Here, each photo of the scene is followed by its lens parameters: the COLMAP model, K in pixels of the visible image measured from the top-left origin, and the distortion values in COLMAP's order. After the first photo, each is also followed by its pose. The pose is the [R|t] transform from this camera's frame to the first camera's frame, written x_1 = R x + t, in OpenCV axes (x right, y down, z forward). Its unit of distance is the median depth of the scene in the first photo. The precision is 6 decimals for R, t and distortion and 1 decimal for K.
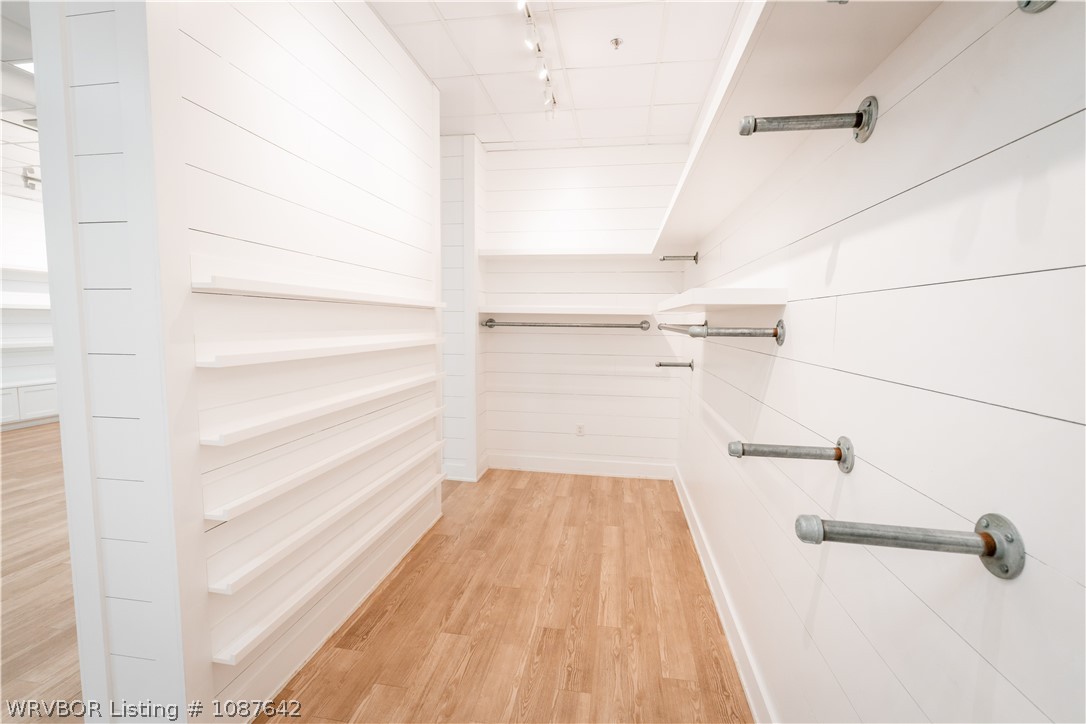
lens RADIAL K [[473.1, 0, 545.6], [0, 473.1, 365.4], [0, 0, 1]] dist [-0.012477, 0.003890]
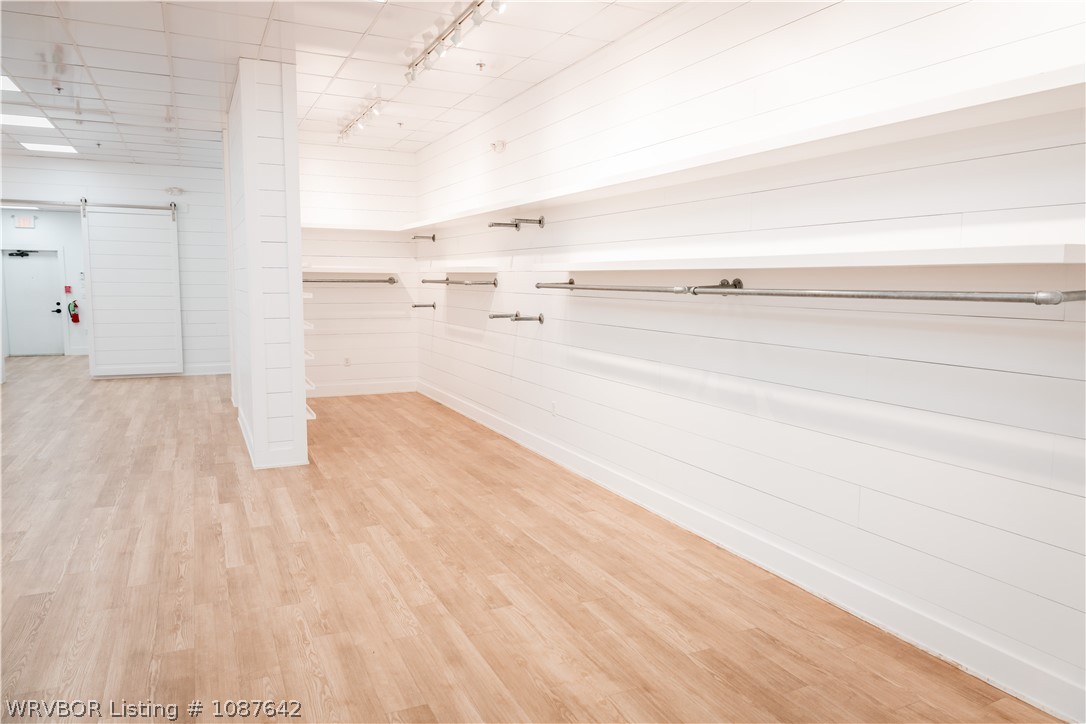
lens RADIAL K [[719.7, 0, 543.0], [0, 719.7, 362.0], [0, 0, 1]] dist [-0.002820, 0.000606]
pose [[0.821416, -0.070709, 0.565930, -0.637708], [0.054349, 0.997474, 0.045743, 0.080897], [-0.567734, -0.006816, 0.823184, -0.988891]]
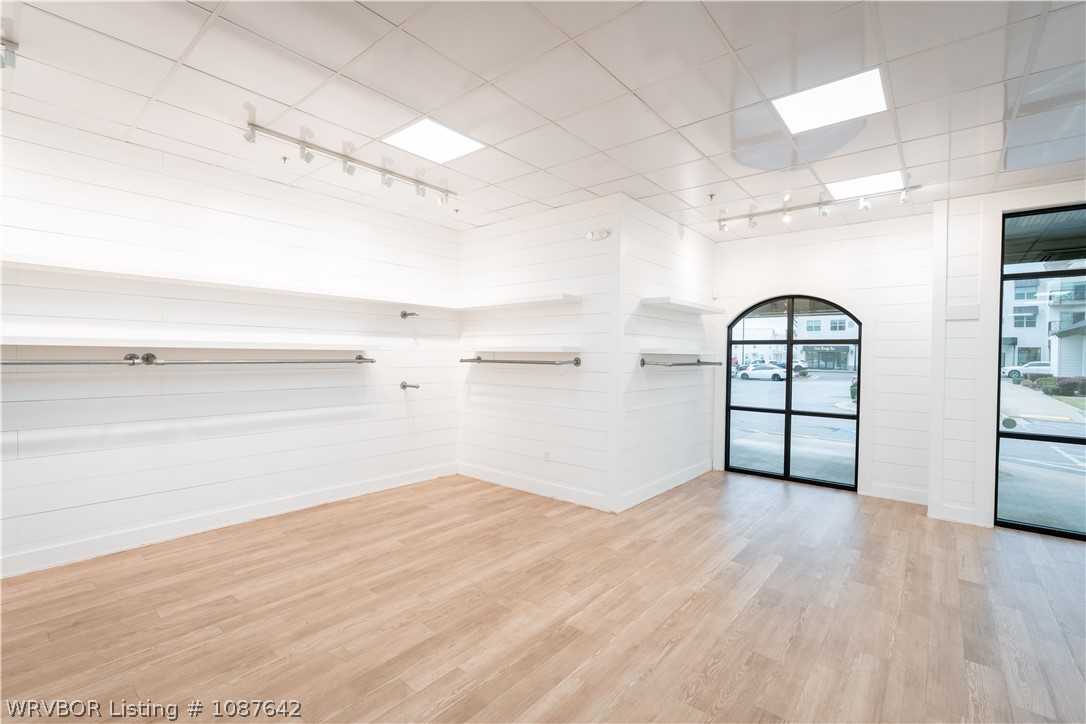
lens RADIAL K [[473.1, 0, 545.6], [0, 473.1, 365.4], [0, 0, 1]] dist [-0.012477, 0.003890]
pose [[-0.858940, -0.034835, 0.510890, -0.972224], [0.021970, 0.994258, 0.104730, -0.018931], [-0.511604, 0.101181, -0.853243, -0.038507]]
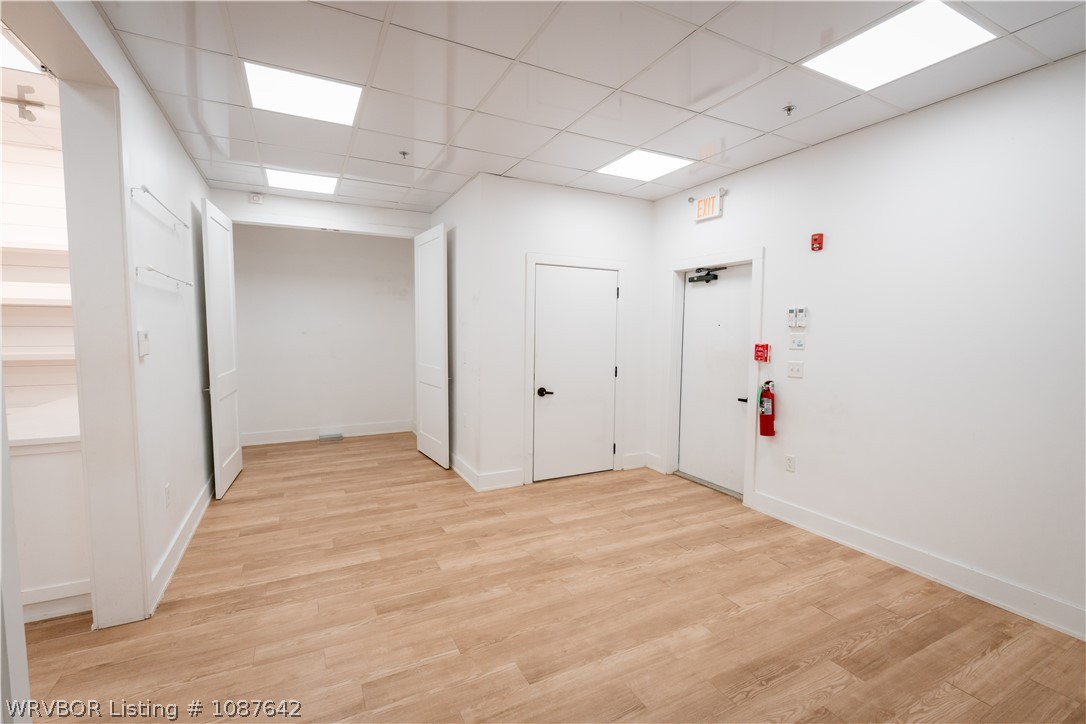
lens RADIAL K [[473.1, 0, 545.6], [0, 473.1, 365.4], [0, 0, 1]] dist [-0.012477, 0.003890]
pose [[0.573391, 0.086639, -0.814688, -0.144336], [-0.078720, 0.995618, 0.050475, -0.187900], [0.815491, 0.035190, 0.577699, 1.803333]]
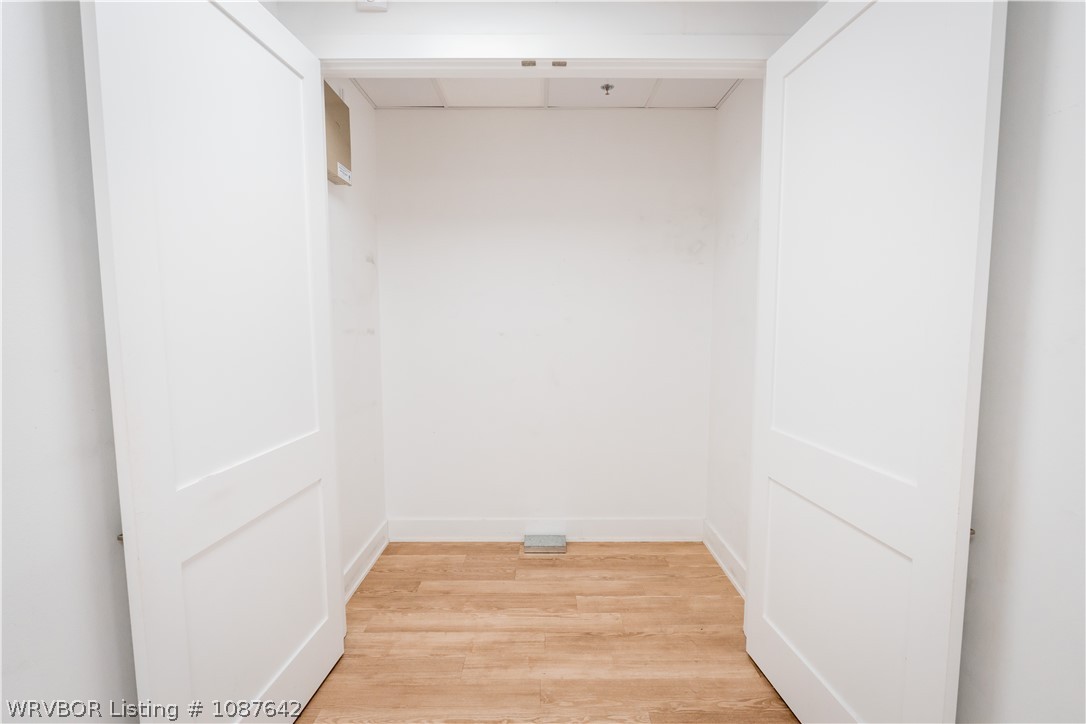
lens RADIAL K [[492.4, 0, 543.0], [0, 492.4, 362.0], [0, 0, 1]] dist [-0.000713, 0.000134]
pose [[0.137371, 0.079621, -0.987314, -0.825907], [-0.084819, 0.994048, 0.068362, -0.175538], [0.986881, 0.074352, 0.143307, 1.950228]]
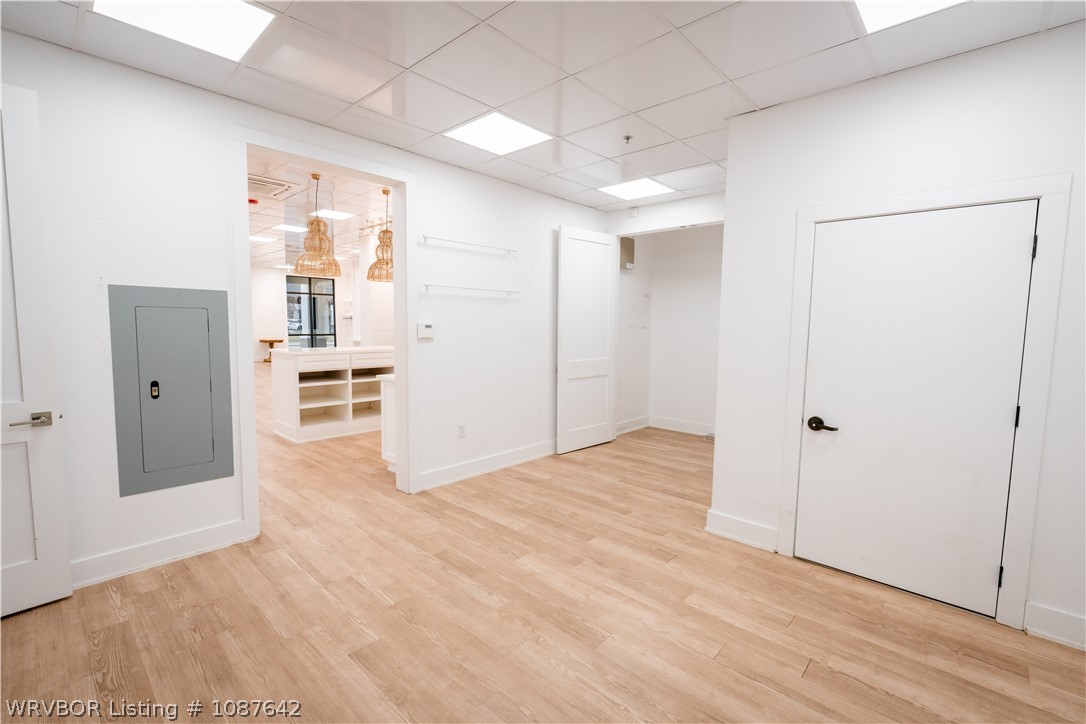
lens RADIAL K [[473.1, 0, 545.6], [0, 473.1, 365.4], [0, 0, 1]] dist [-0.012477, 0.003890]
pose [[-0.562952, 0.083591, -0.822252, -0.222204], [-0.064751, 0.987354, 0.144707, -0.223344], [0.823949, 0.134705, -0.550420, 2.332791]]
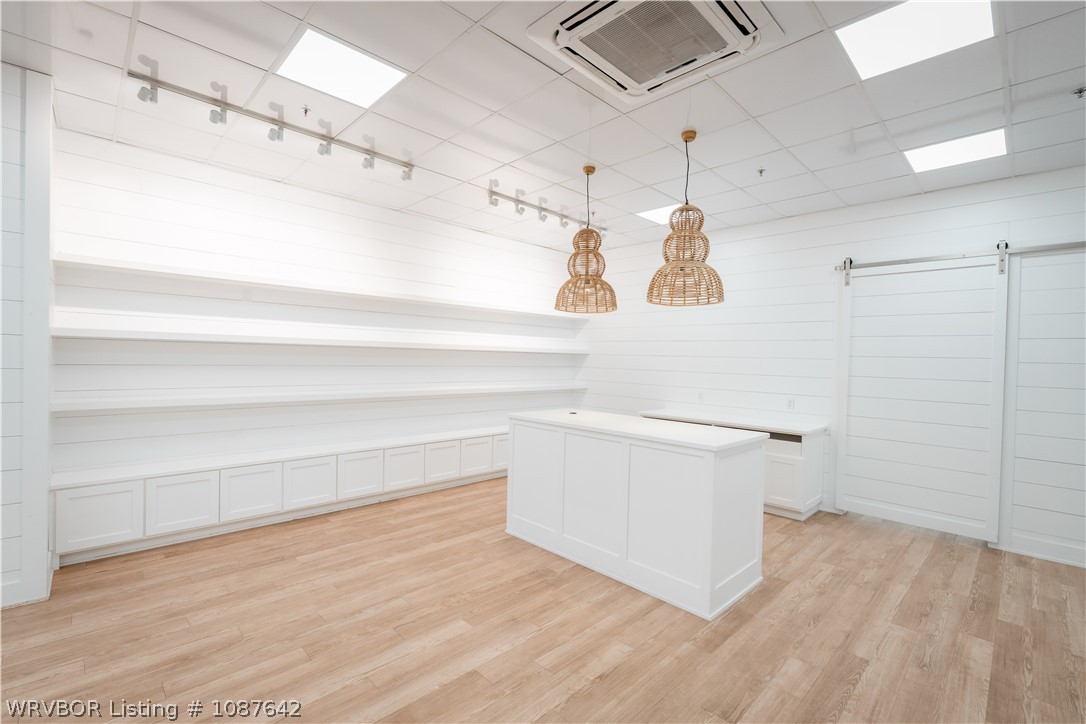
lens RADIAL K [[473.1, 0, 545.6], [0, 473.1, 365.4], [0, 0, 1]] dist [-0.012477, 0.003890]
pose [[0.802868, 0.013213, -0.596011, -0.666724], [-0.064586, 0.995798, -0.064926, -0.062227], [0.592649, 0.090621, 0.800347, 0.523732]]
